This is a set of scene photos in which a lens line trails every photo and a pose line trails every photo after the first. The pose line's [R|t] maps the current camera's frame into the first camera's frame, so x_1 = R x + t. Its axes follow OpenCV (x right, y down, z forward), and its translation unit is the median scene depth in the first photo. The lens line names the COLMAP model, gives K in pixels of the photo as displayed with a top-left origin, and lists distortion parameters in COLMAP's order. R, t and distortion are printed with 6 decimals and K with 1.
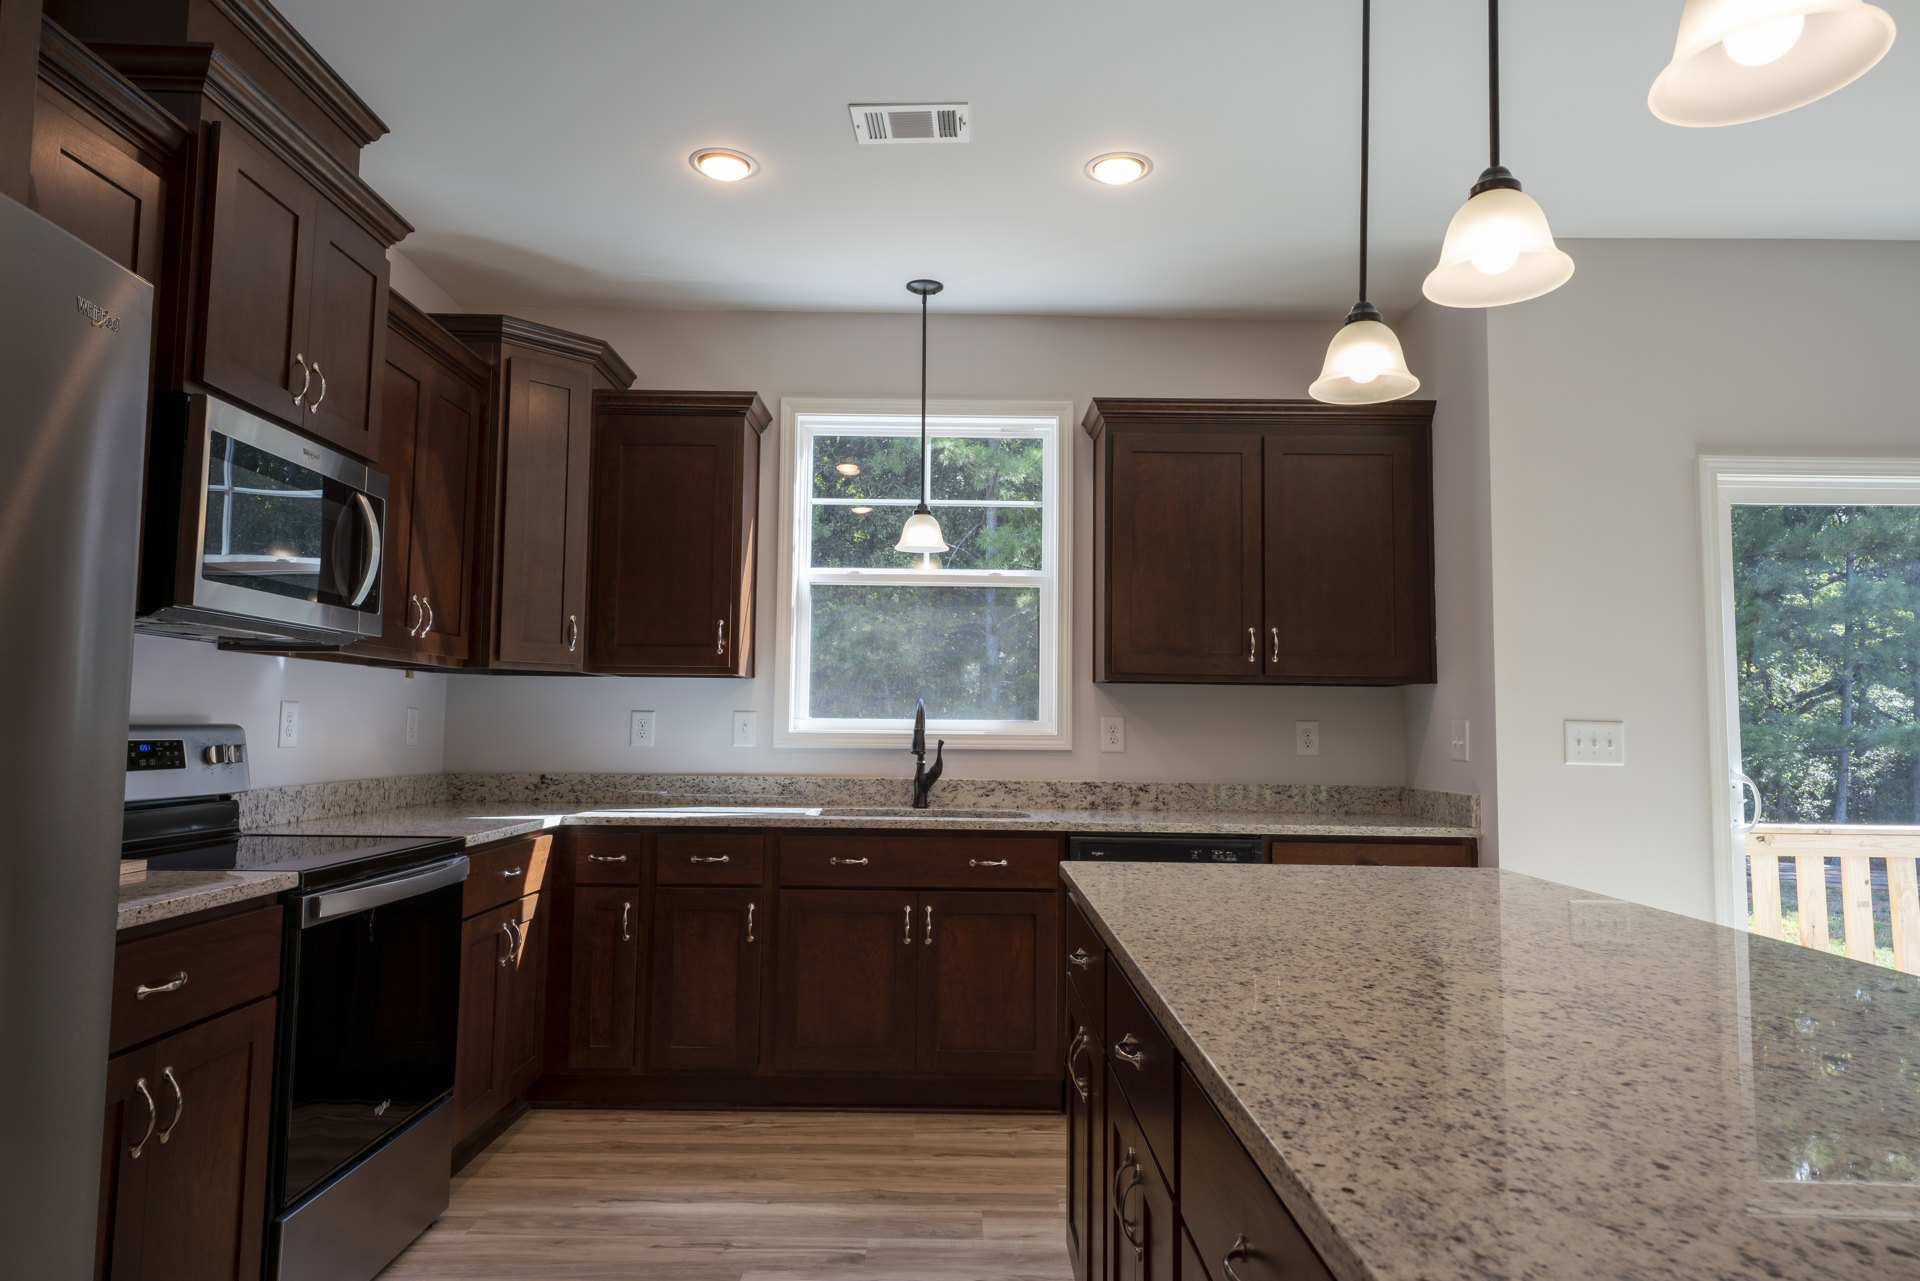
lens RADIAL K [[1209.6, 0, 962.3], [0, 1209.6, 640.4], [0, 0, 1]] dist [0.021806, -0.003186]
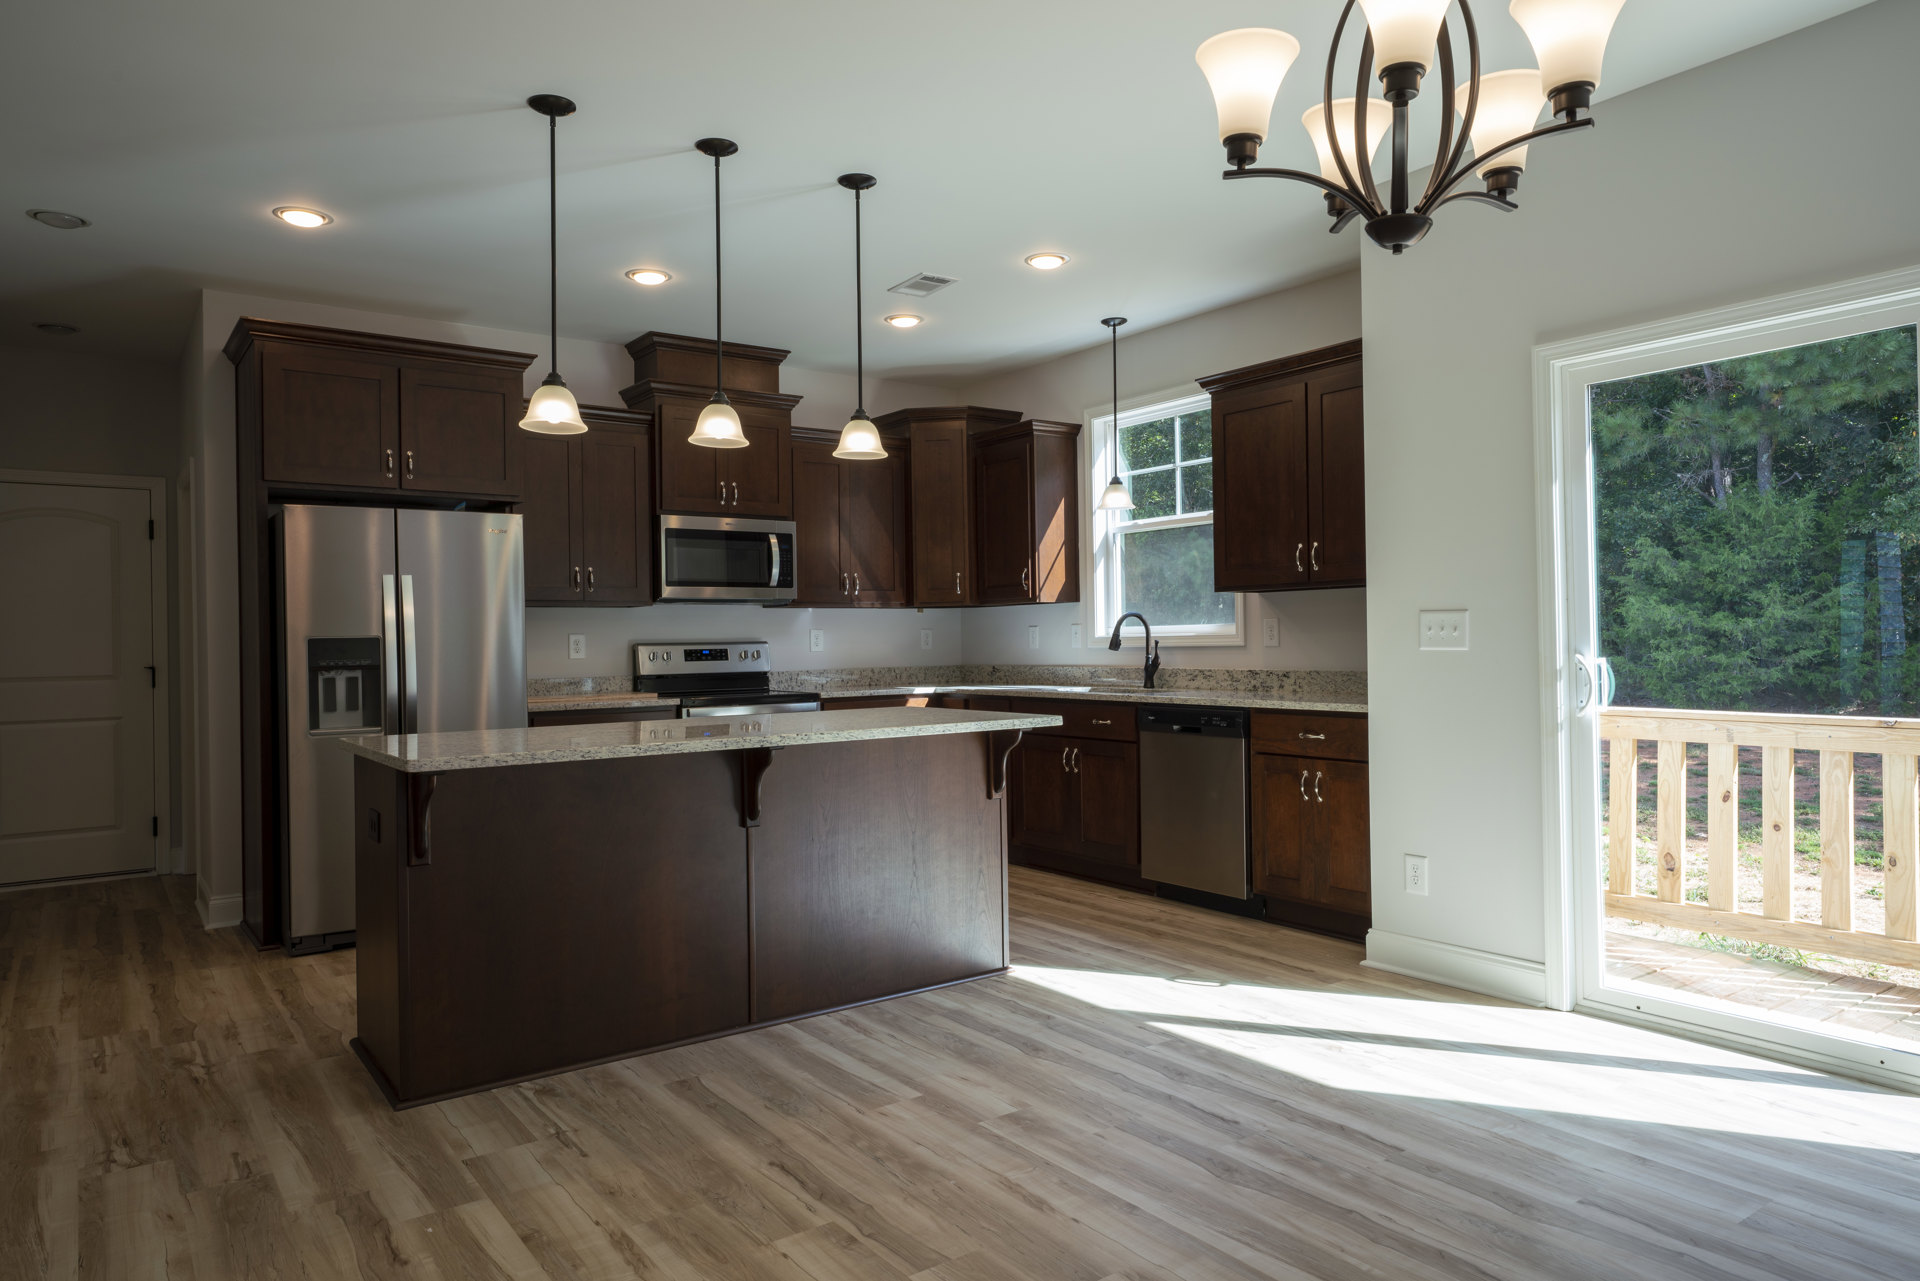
lens RADIAL K [[1209.6, 0, 960.6], [0, 1209.6, 639.8], [0, 0, 1]] dist [0.021806, -0.003186]
pose [[0.586705, -0.022041, -0.809500, 1.028719], [0.083850, 0.995910, 0.033656, 0.016428], [0.805448, -0.087623, 0.586154, -0.003496]]
